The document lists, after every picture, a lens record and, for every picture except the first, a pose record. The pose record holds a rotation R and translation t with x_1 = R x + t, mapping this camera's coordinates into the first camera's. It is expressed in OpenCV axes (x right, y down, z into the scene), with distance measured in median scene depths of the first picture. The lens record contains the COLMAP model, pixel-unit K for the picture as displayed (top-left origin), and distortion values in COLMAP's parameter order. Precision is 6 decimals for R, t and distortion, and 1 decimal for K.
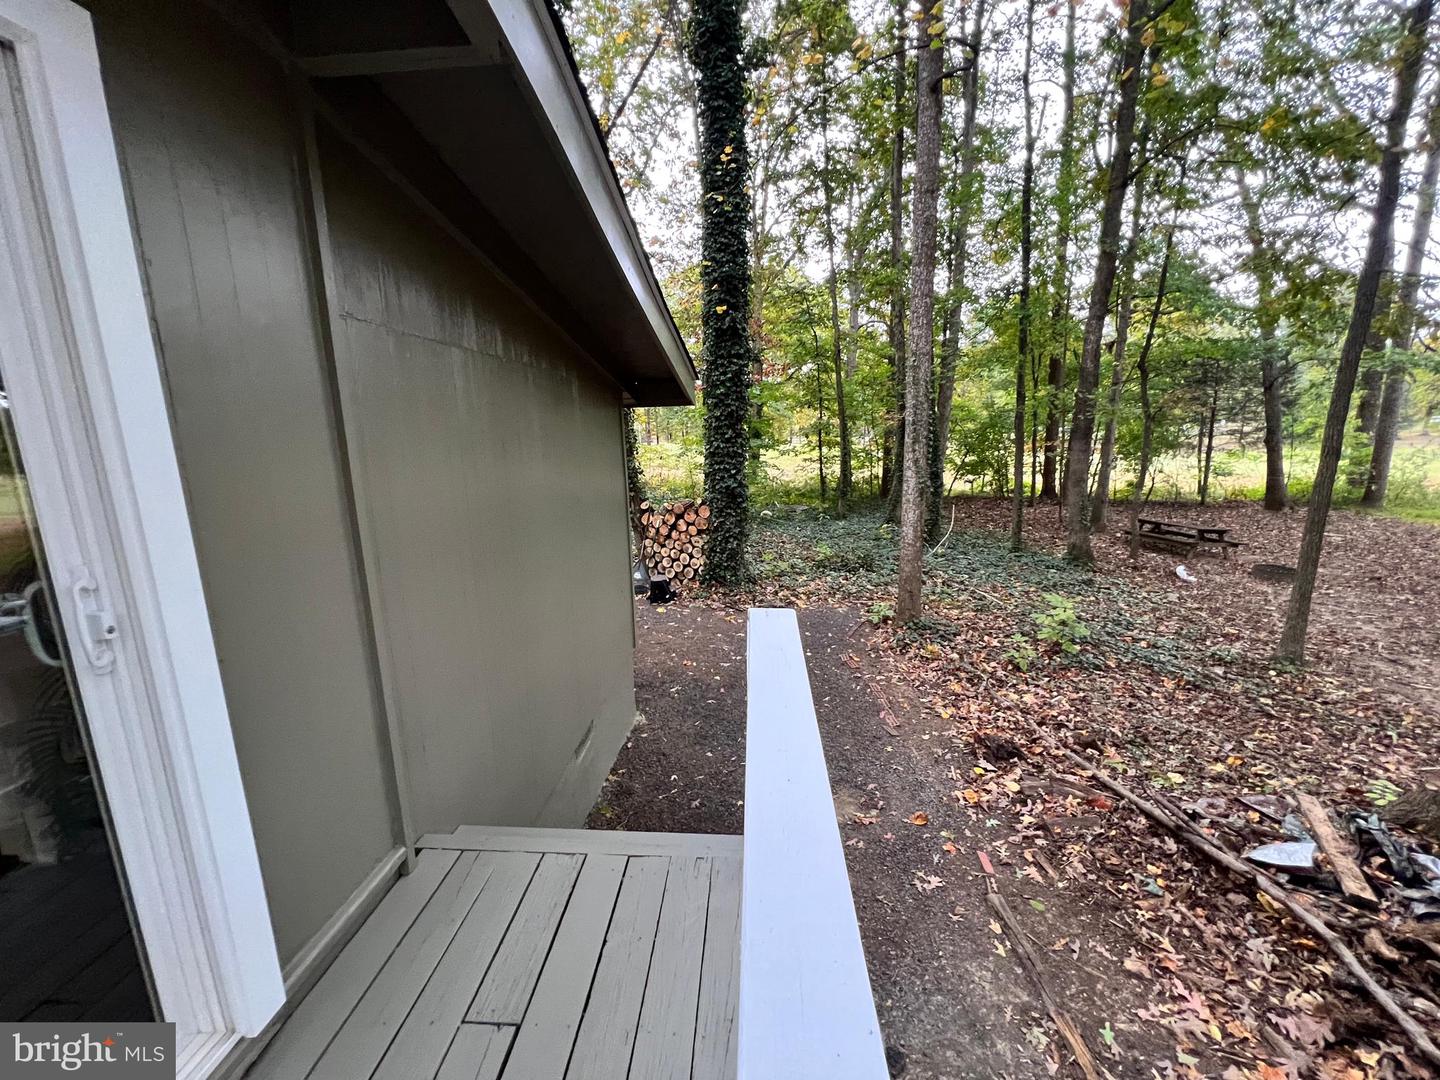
lens RADIAL K [[576.3, 0, 721.9], [0, 576.3, 537.6], [0, 0, 1]] dist [-0.006131, 0.001531]
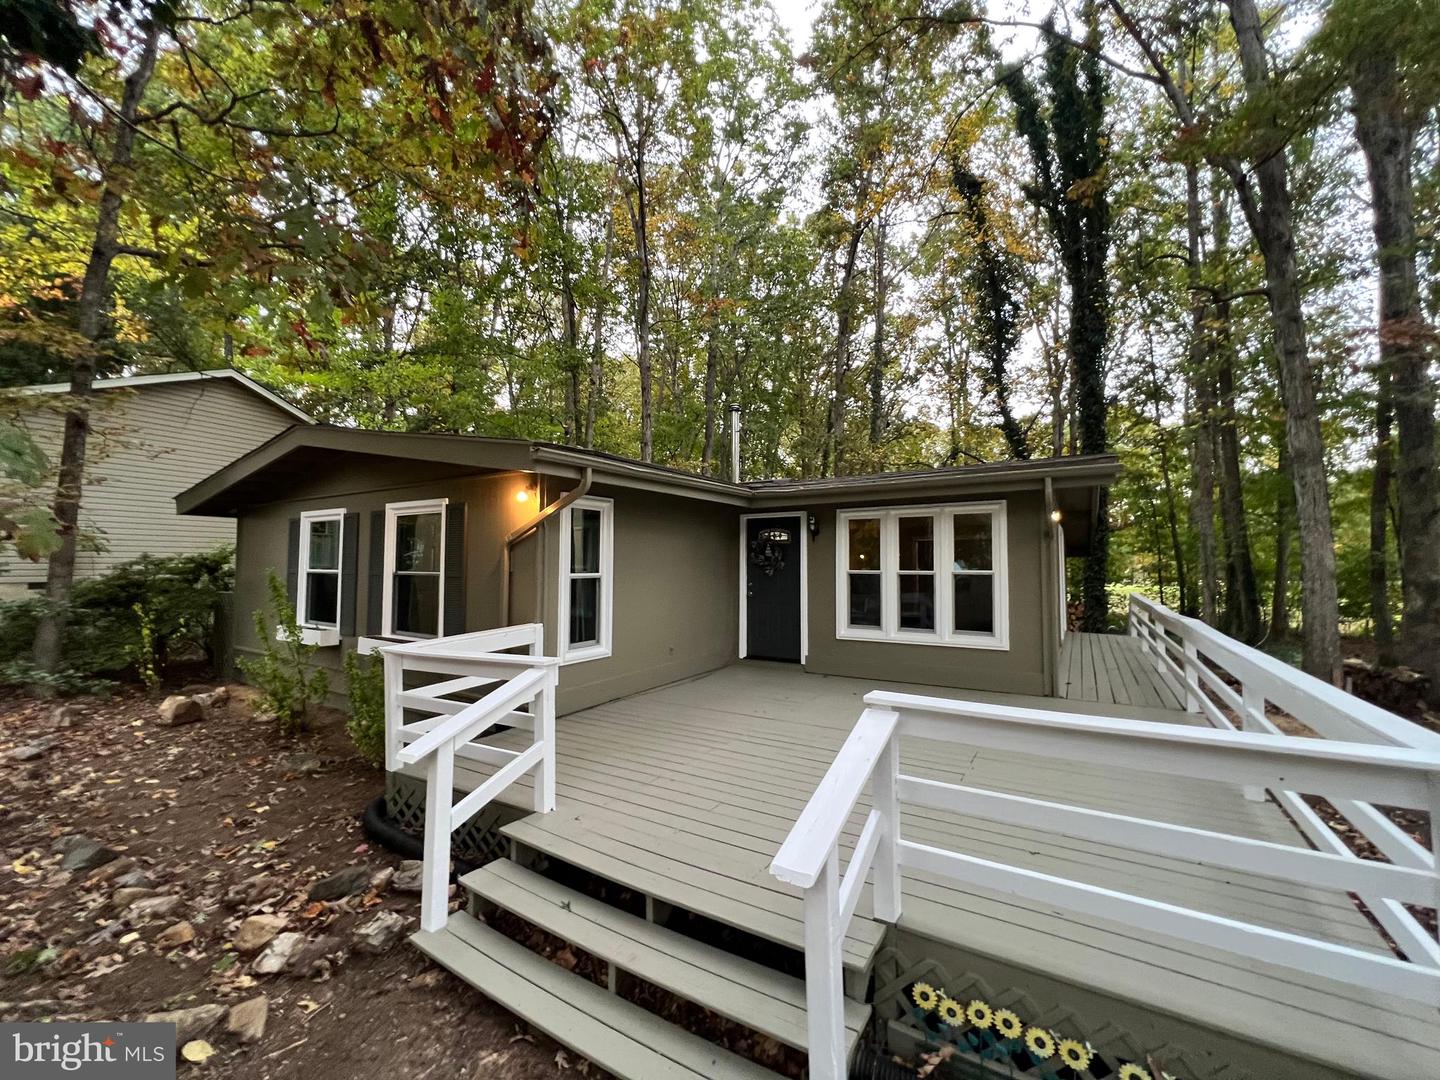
lens RADIAL K [[576.3, 0, 714.9], [0, 576.3, 539.0], [0, 0, 1]] dist [-0.006131, 0.001531]
pose [[0.873106, 0.009107, -0.487446, -0.092188], [-0.117662, 0.974206, -0.192555, 0.138569], [0.473119, 0.225475, 0.851657, -0.719608]]
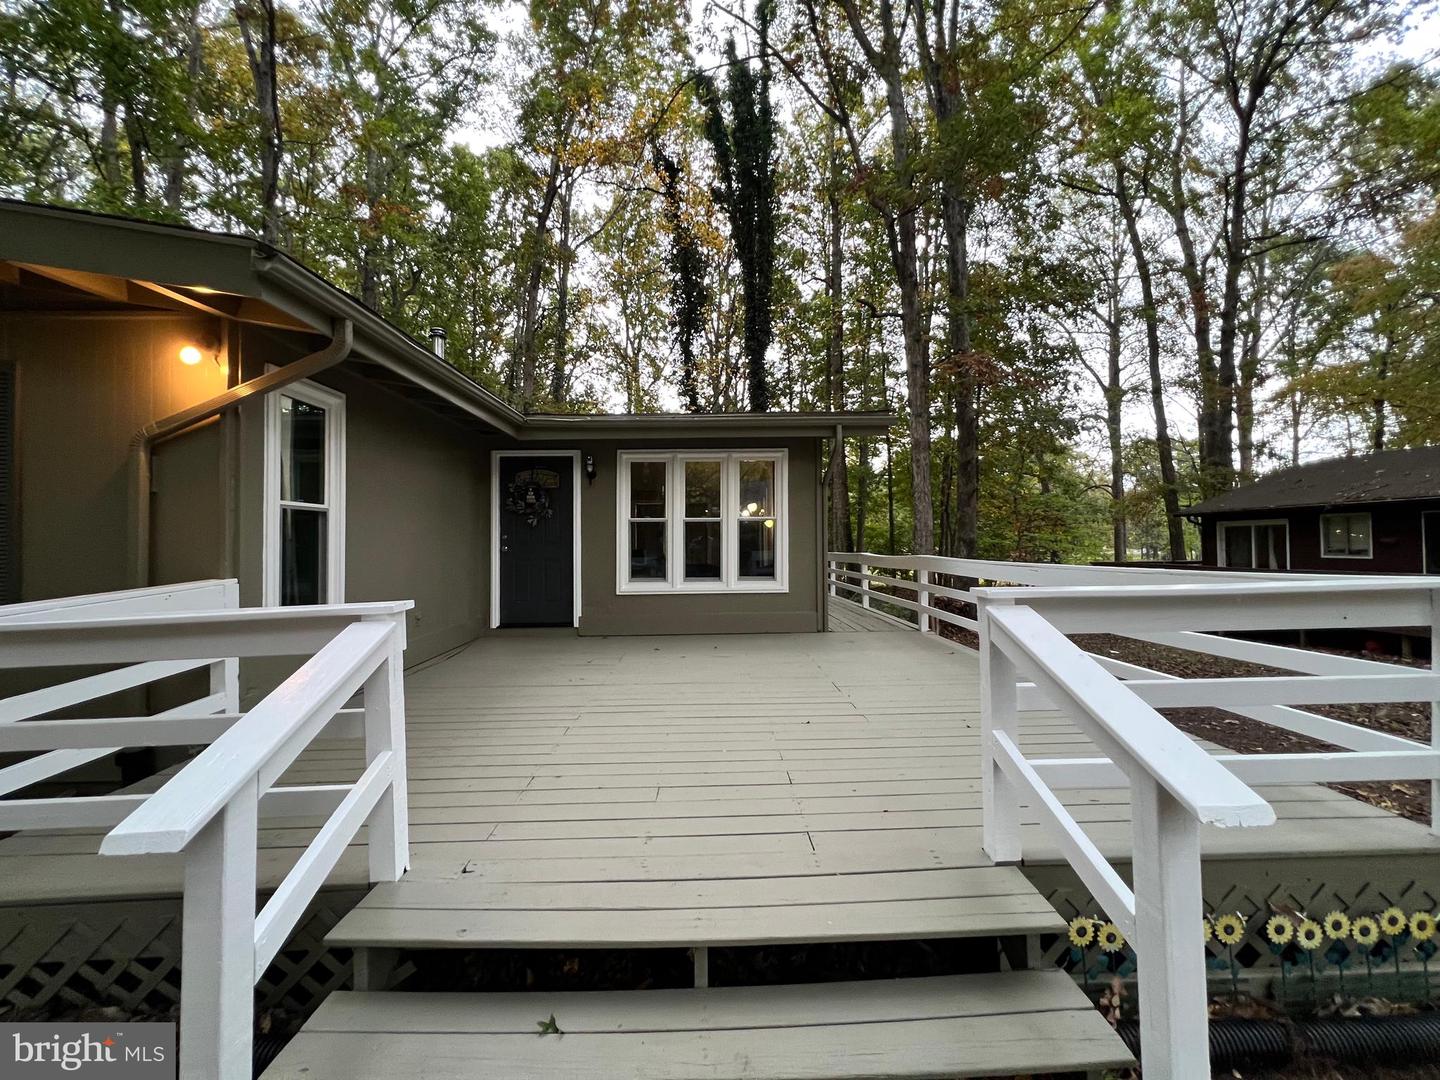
lens RADIAL K [[576.3, 0, 715.0], [0, 576.3, 537.4], [0, 0, 1]] dist [-0.006131, 0.001531]
pose [[0.996993, 0.023993, 0.073681, -0.186482], [-0.008888, 0.979989, -0.198856, 0.156262], [-0.076977, 0.197603, 0.977255, -0.682107]]
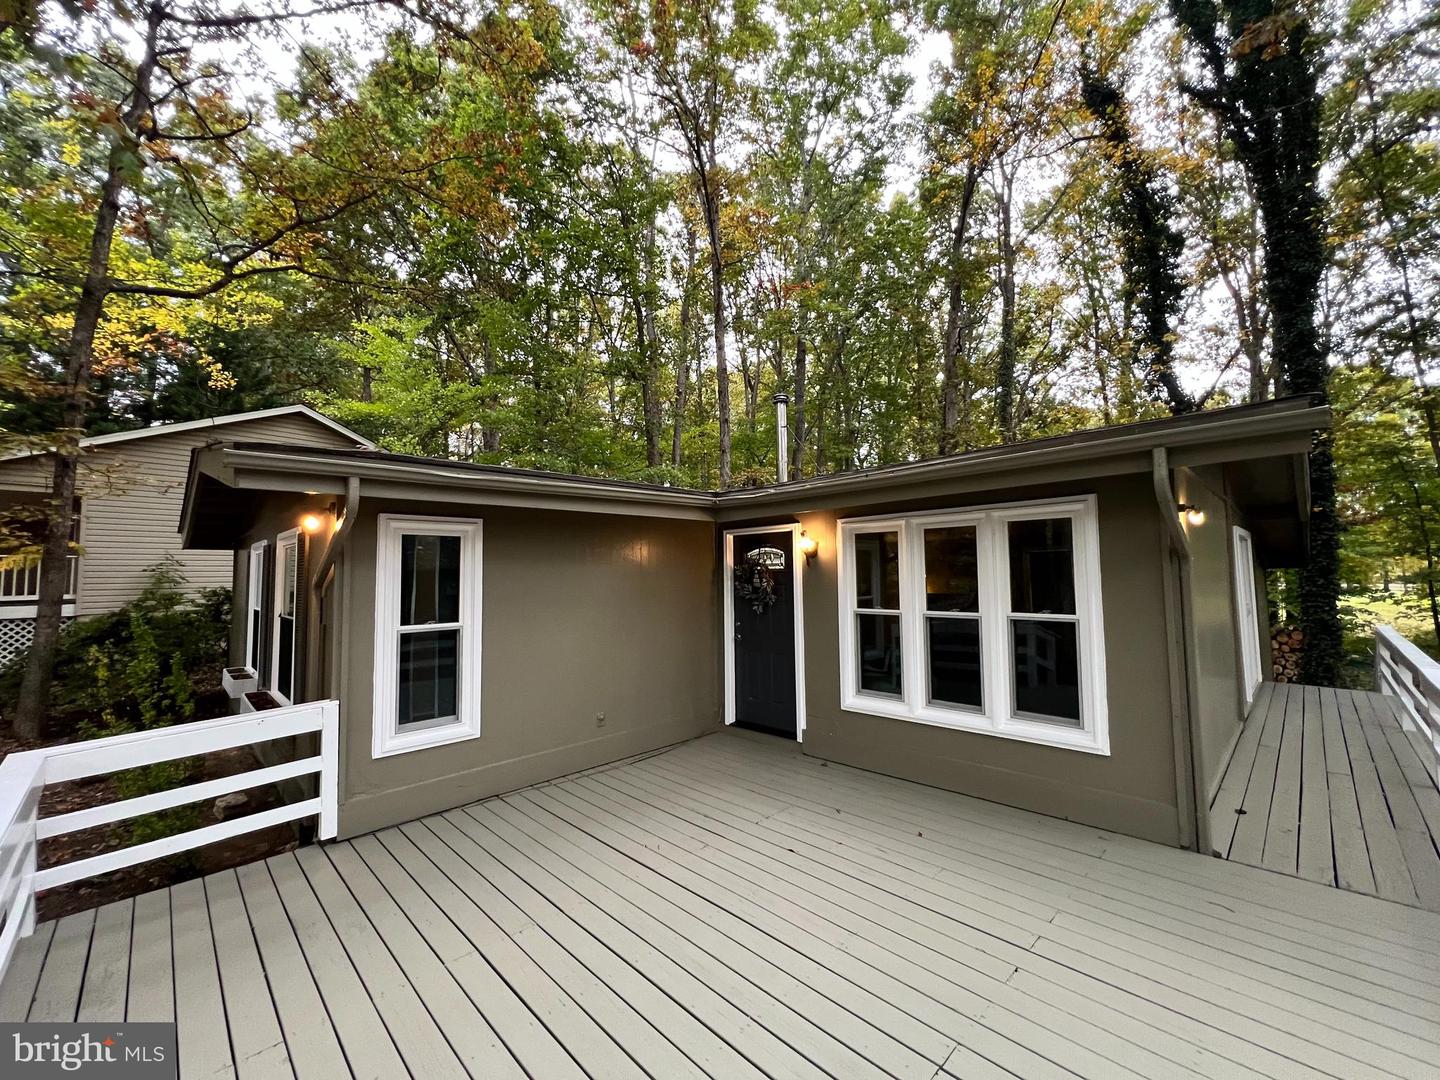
lens RADIAL K [[576.3, 0, 715.5], [0, 576.3, 539.2], [0, 0, 1]] dist [-0.006131, 0.001531]
pose [[0.735091, -0.023976, -0.677545, -0.067876], [-0.133492, 0.974692, -0.179321, 0.093901], [0.664696, 0.222264, 0.713286, -0.563134]]
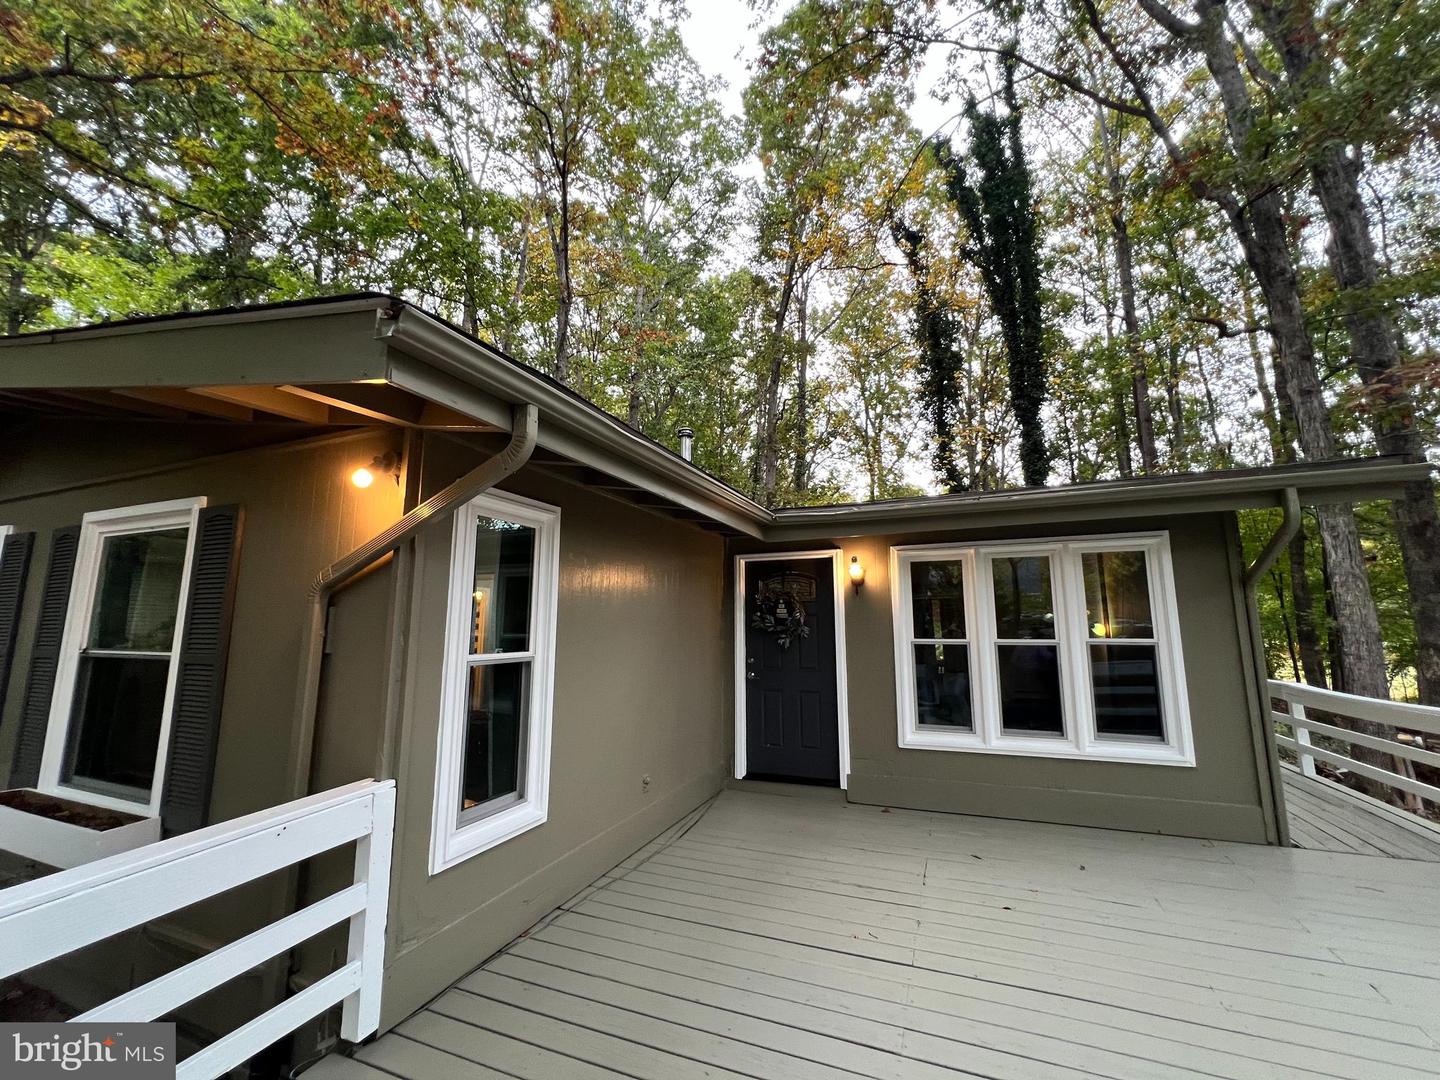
lens RADIAL K [[576.3, 0, 715.5], [0, 576.3, 537.6], [0, 0, 1]] dist [-0.006131, 0.001531]
pose [[0.942854, -0.024773, -0.332283, -0.211971], [-0.086541, 0.944804, -0.316000, 0.117148], [0.321771, 0.326698, 0.888669, -0.598353]]
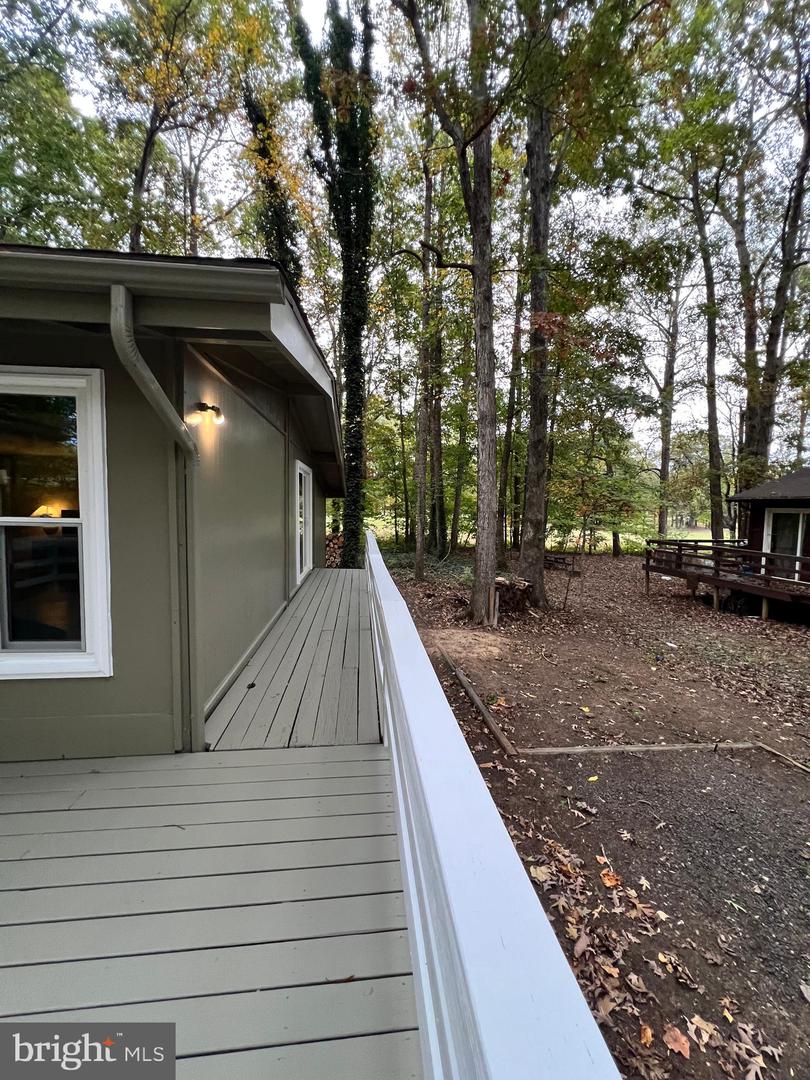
lens RADIAL K [[432.2, 0, 407.4], [0, 432.2, 537.5], [0, 0, 1]] dist [-0.006131, 0.001531]
pose [[0.984924, 0.034401, 0.169535, -0.036695], [-0.015219, 0.993459, -0.113168, 0.083871], [-0.172319, 0.108882, 0.979005, -0.455764]]
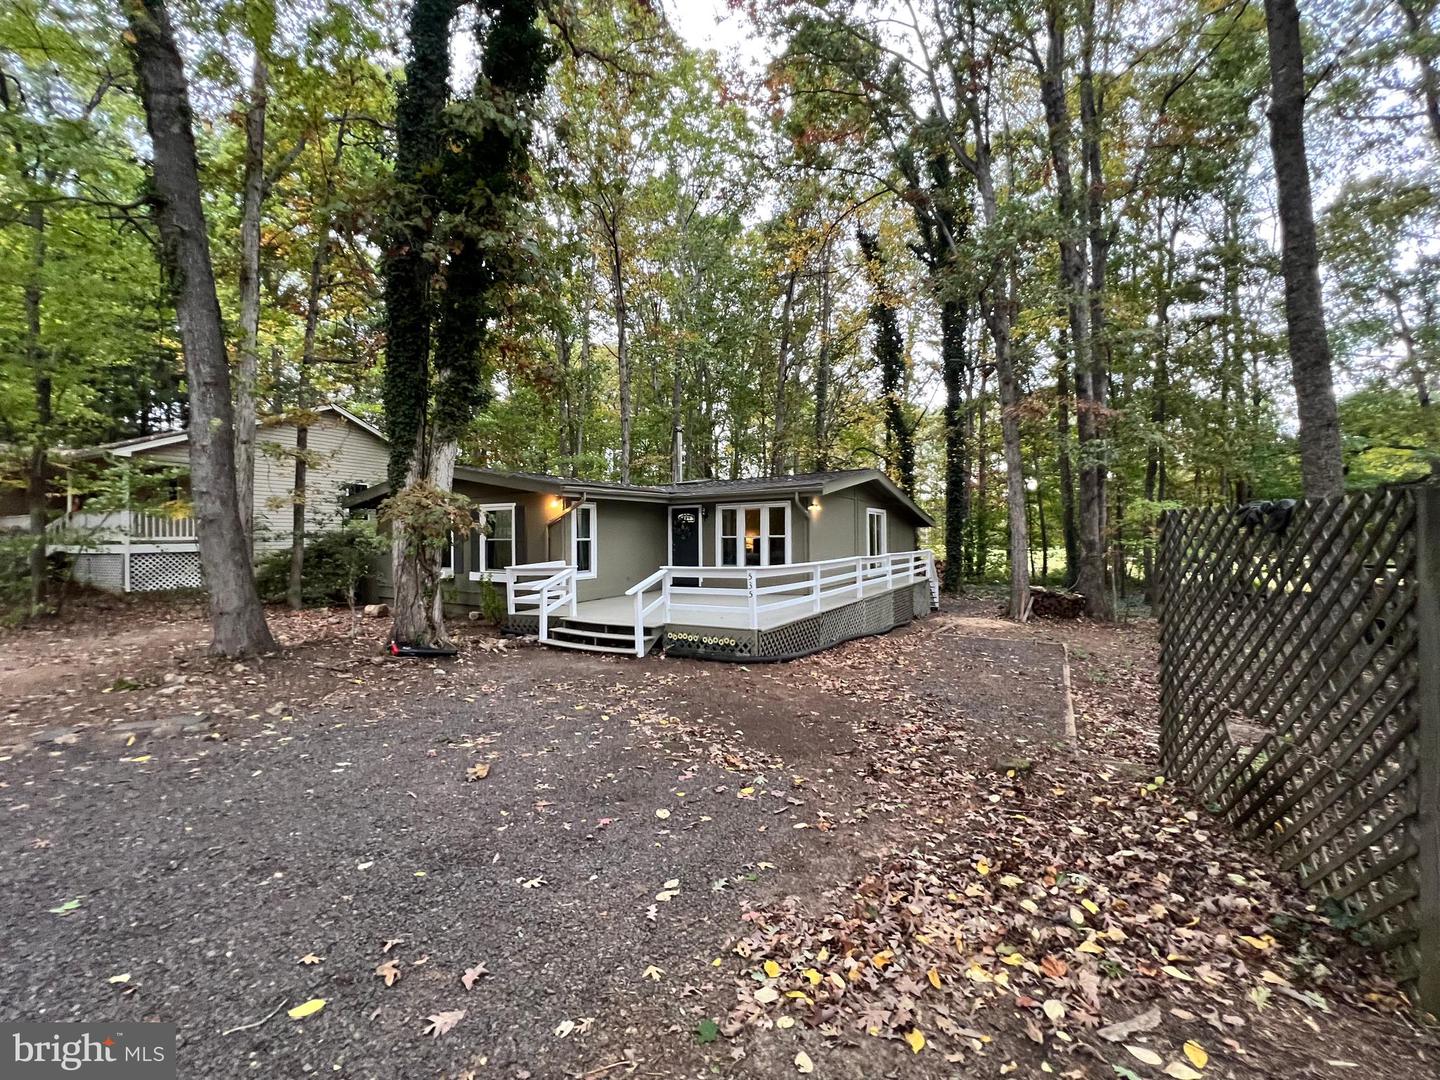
lens RADIAL K [[576.3, 0, 714.2], [0, 576.3, 538.4], [0, 0, 1]] dist [-0.006131, 0.001531]
pose [[0.881523, 0.023924, -0.471534, 0.162411], [-0.104864, 0.983692, -0.146131, 0.190075], [0.460348, 0.178264, 0.869656, -1.016616]]
